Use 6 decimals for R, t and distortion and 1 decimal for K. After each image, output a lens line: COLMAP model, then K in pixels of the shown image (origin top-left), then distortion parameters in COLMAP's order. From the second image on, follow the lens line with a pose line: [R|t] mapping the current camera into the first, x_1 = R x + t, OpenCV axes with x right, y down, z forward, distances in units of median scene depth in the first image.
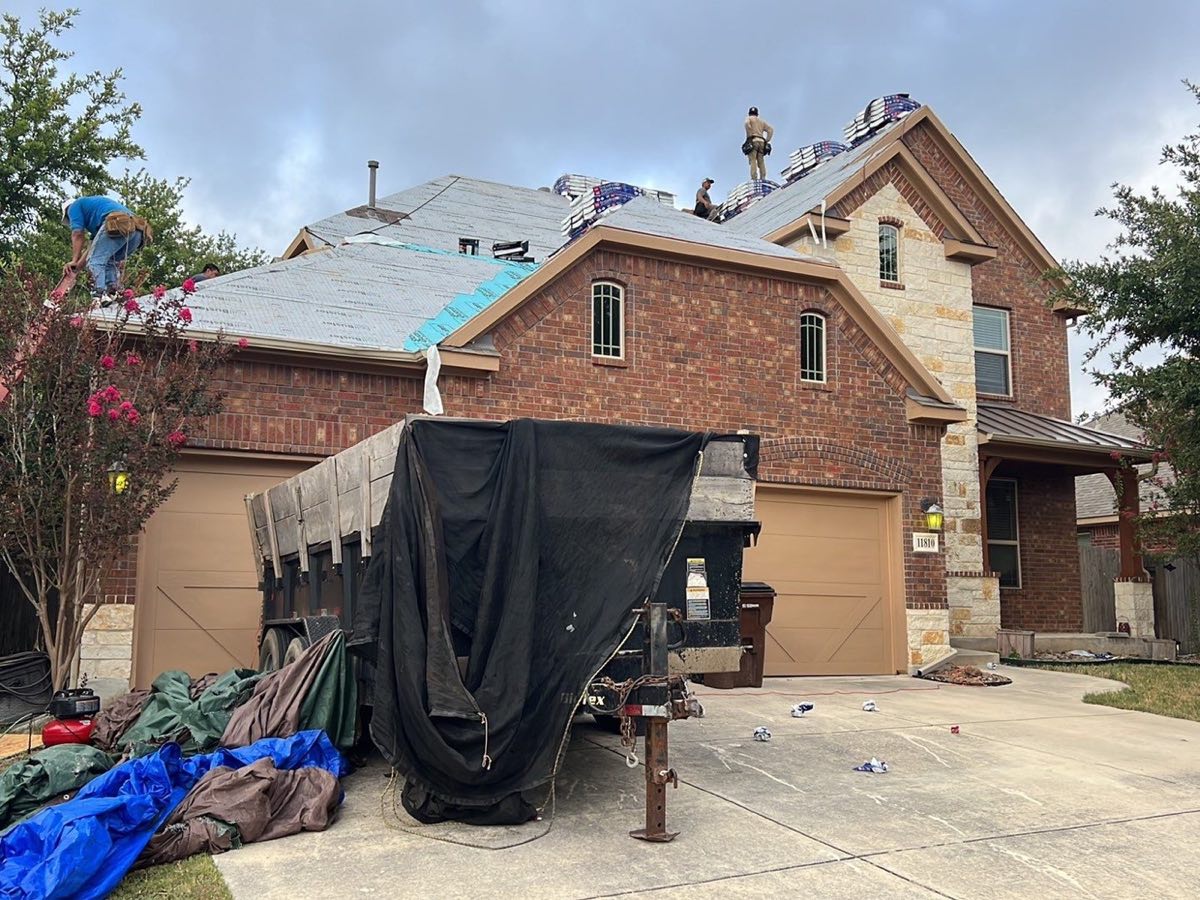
lens RADIAL K [[1125.4, 0, 600.0], [0, 1125.4, 450.0], [0, 0, 1]] dist [0.171200, -0.337931]
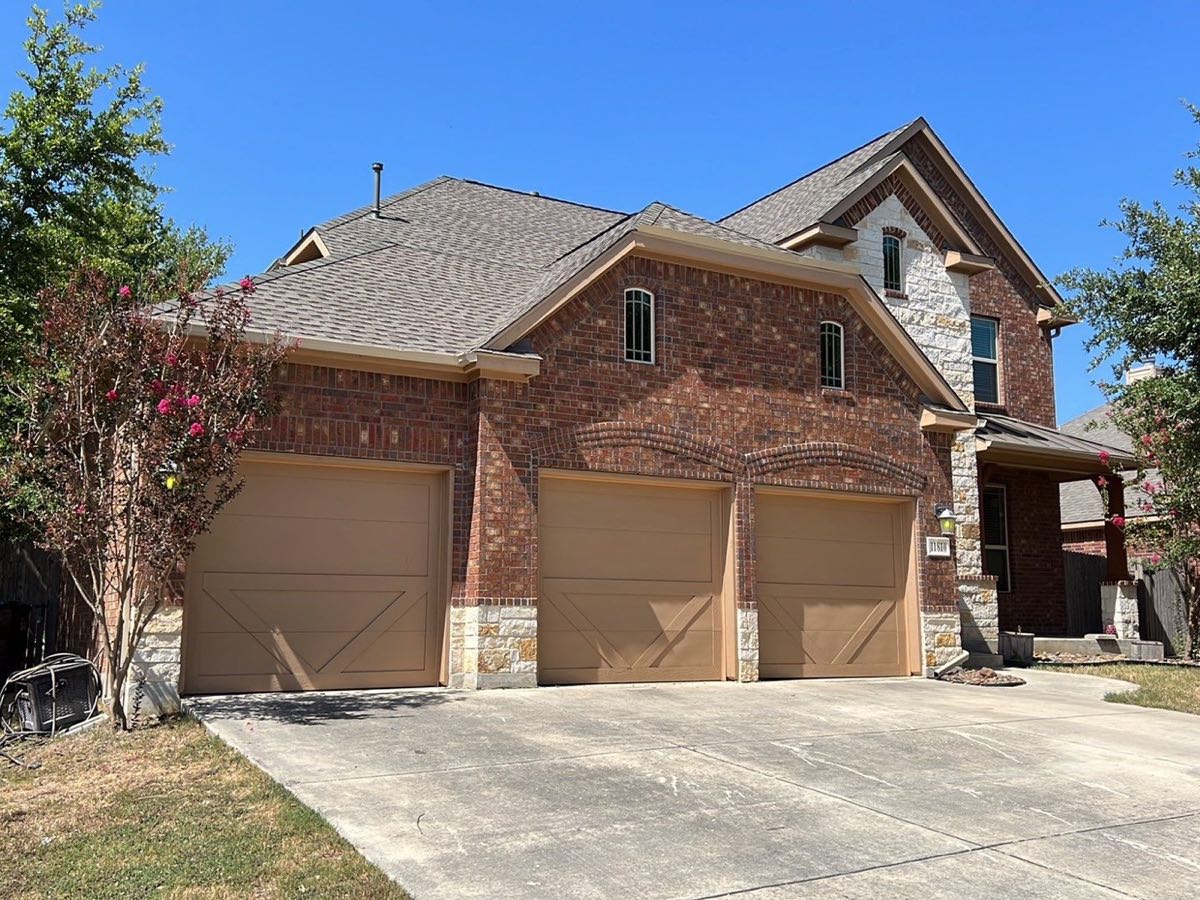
lens RADIAL K [[1130.3, 0, 600.0], [0, 1130.3, 450.0], [0, 0, 1]] dist [0.165711, -0.291373]
pose [[0.998522, 0.005681, 0.054050, -0.077066], [-0.005387, 0.999970, -0.005572, 0.002172], [-0.054080, 0.005272, 0.998523, -0.008949]]
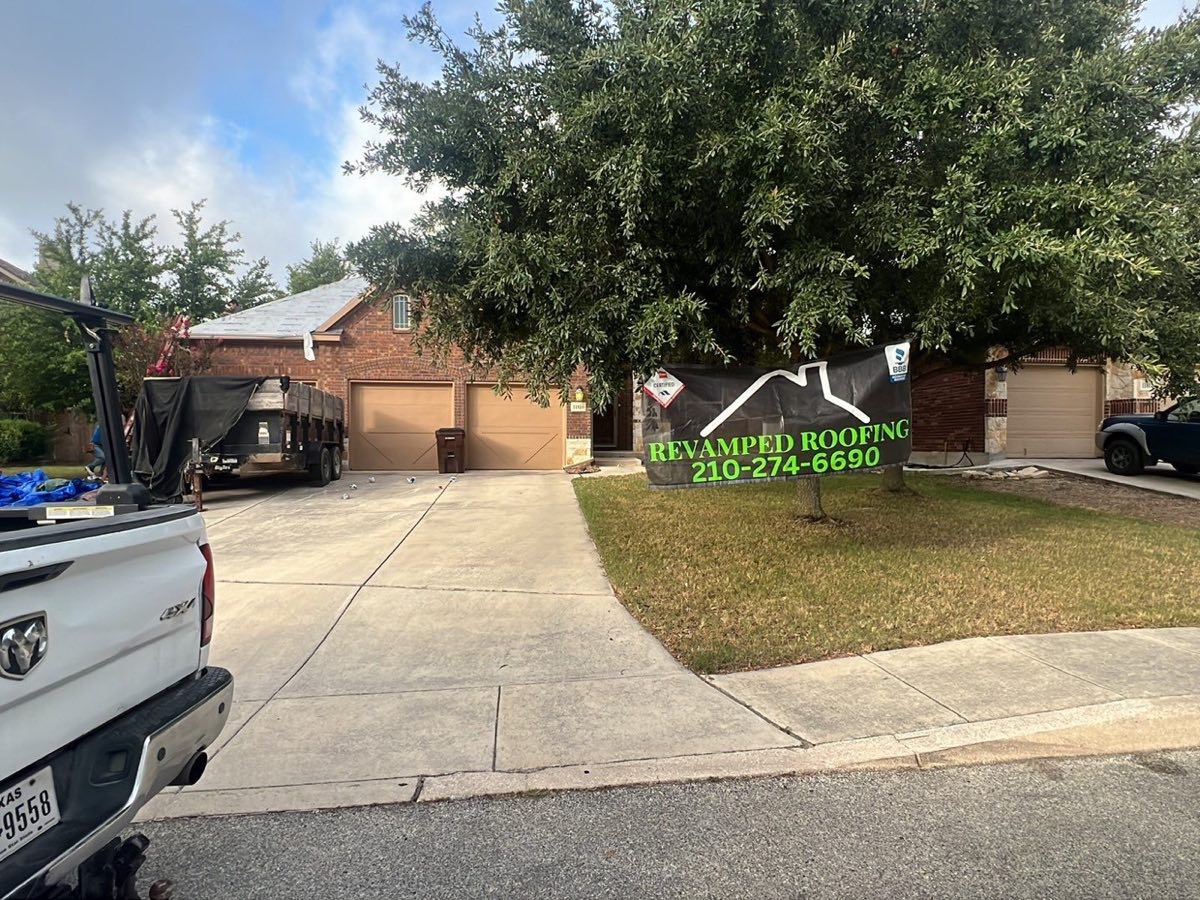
lens RADIAL K [[701.1, 0, 602.1], [0, 701.1, 458.5], [0, 0, 1]] dist [-0.004564, 0.000297]
pose [[0.942863, 0.004220, -0.333155, 0.787118], [0.050371, 0.986622, 0.155050, -0.022674], [0.329352, -0.162972, 0.930036, -0.188920]]
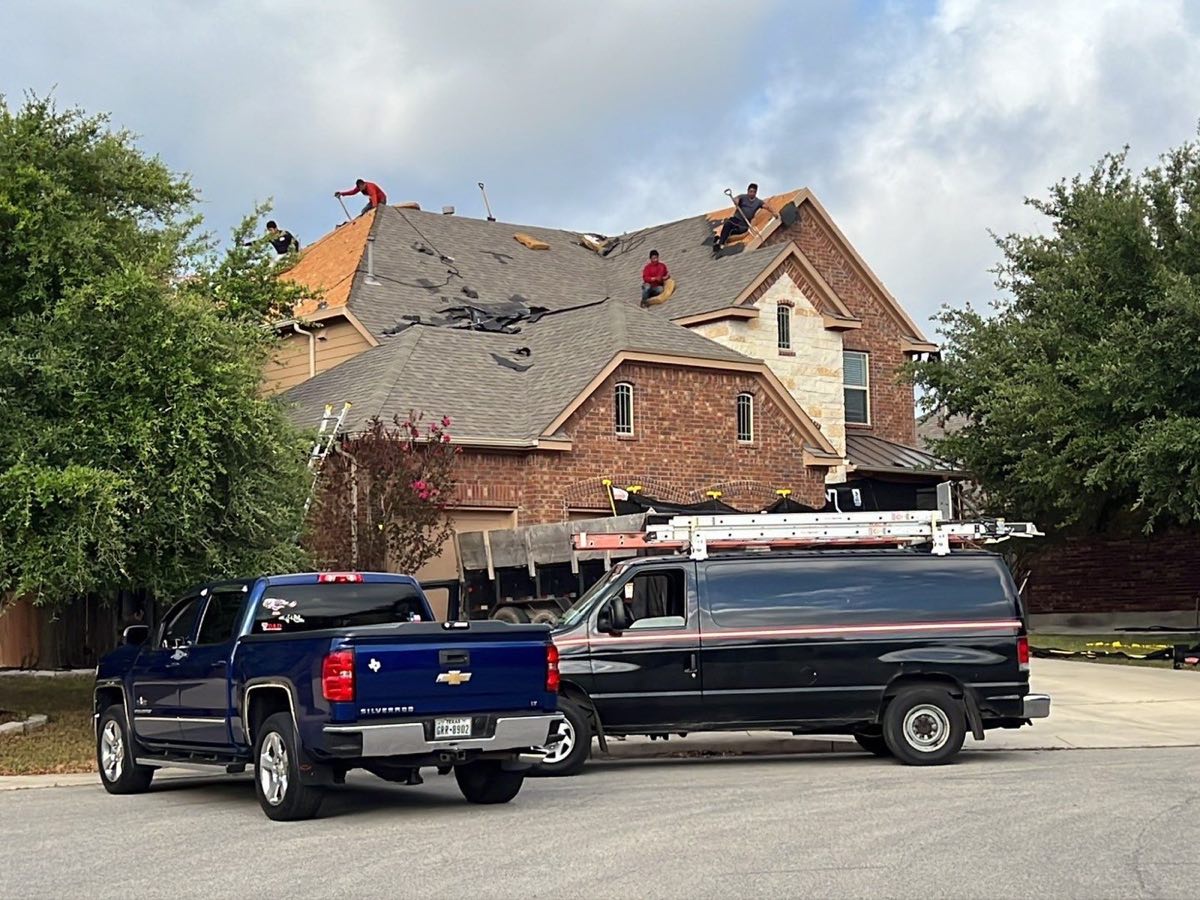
lens RADIAL K [[2057.1, 0, 600.0], [0, 2057.1, 450.0], [0, 0, 1]] dist [0.269813, 0.020578]
pose [[0.974639, -0.002898, 0.223764, -0.600593], [-0.008713, 0.998667, 0.050884, -0.187485], [-0.223614, -0.051543, 0.973314, -1.572472]]
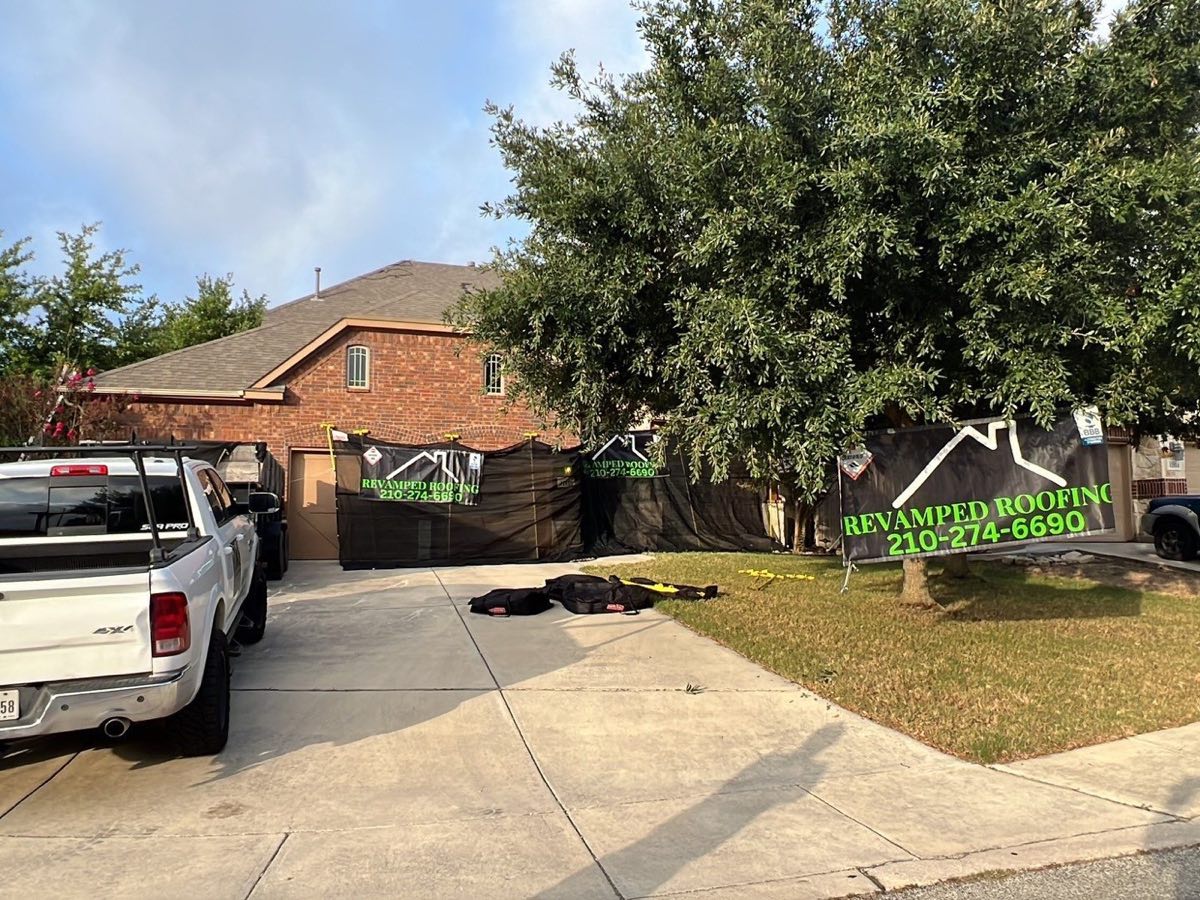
lens RADIAL K [[845.6, 0, 600.0], [0, 845.6, 450.0], [0, 0, 1]] dist [0.007081, 0.006864]
pose [[0.981785, -0.019425, -0.189002, 0.616307], [0.029498, 0.998282, 0.050629, -0.035221], [0.187693, -0.055282, 0.980671, -0.278777]]
